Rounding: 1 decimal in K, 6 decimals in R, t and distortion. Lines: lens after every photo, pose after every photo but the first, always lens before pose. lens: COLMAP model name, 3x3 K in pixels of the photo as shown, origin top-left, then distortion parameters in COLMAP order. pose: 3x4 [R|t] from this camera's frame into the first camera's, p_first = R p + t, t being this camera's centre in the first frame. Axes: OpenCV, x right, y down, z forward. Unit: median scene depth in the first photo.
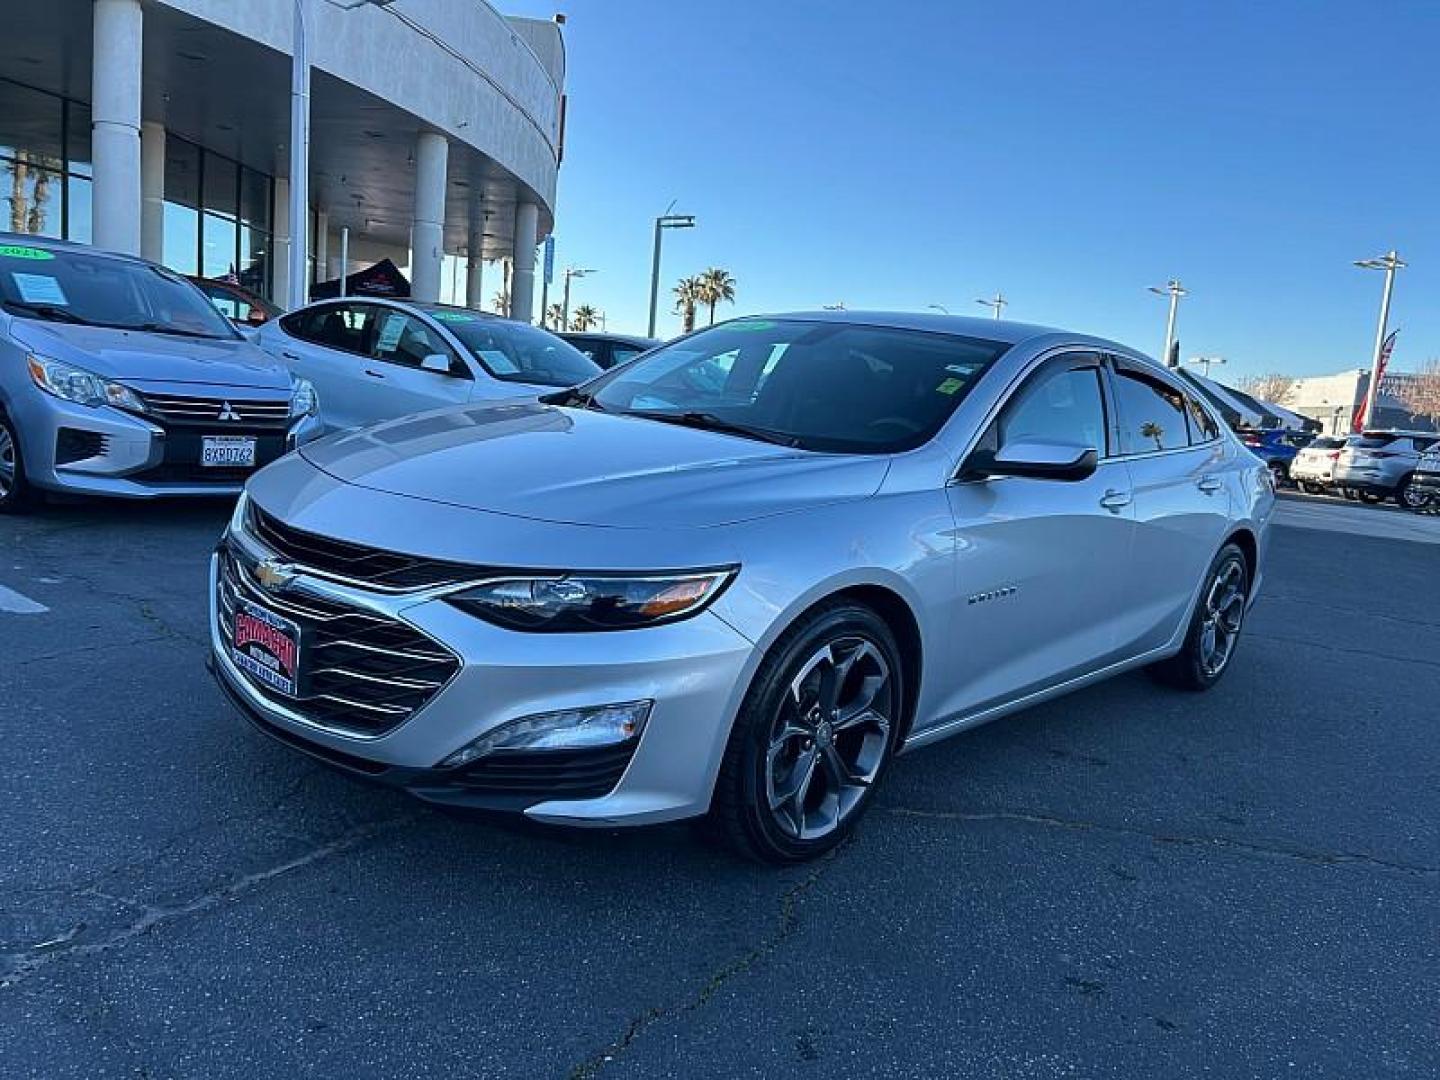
lens RADIAL K [[1085.0, 0, 720.0], [0, 1085.0, 540.0], [0, 0, 1]] dist [0.008679, -0.034694]
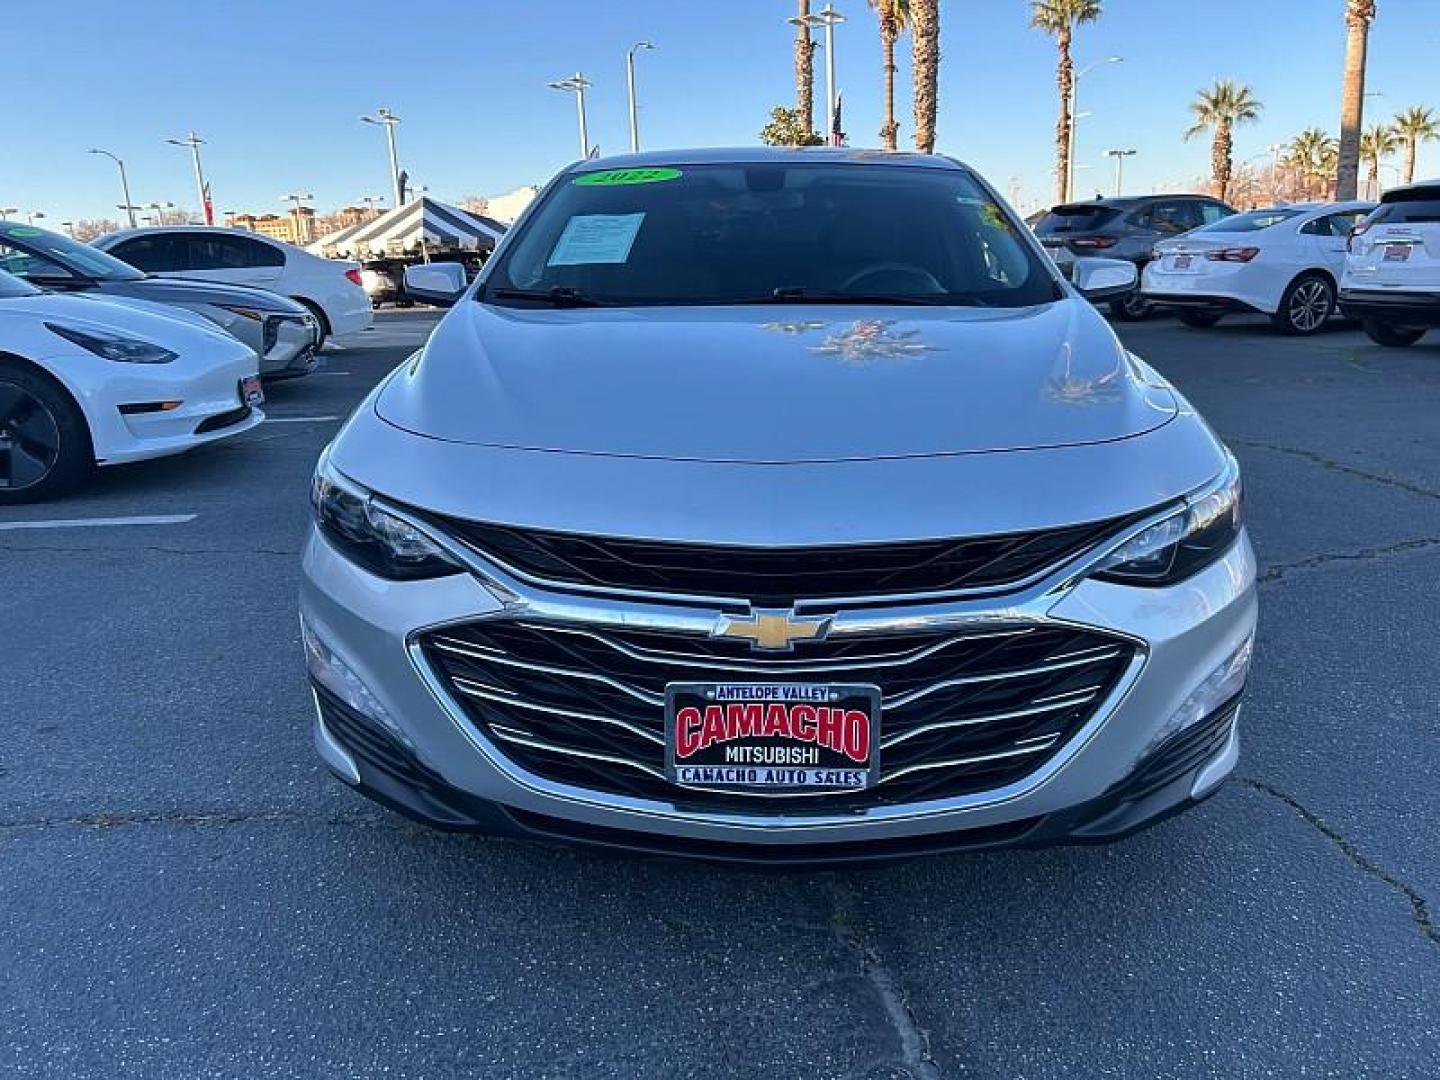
lens RADIAL K [[1085.0, 0, 720.0], [0, 1085.0, 540.0], [0, 0, 1]] dist [0.008679, -0.034694]
pose [[0.763854, -0.268663, 0.586811, -0.776564], [0.182956, 0.962078, 0.202319, -0.146873], [-0.618914, -0.047181, 0.784041, 0.518608]]
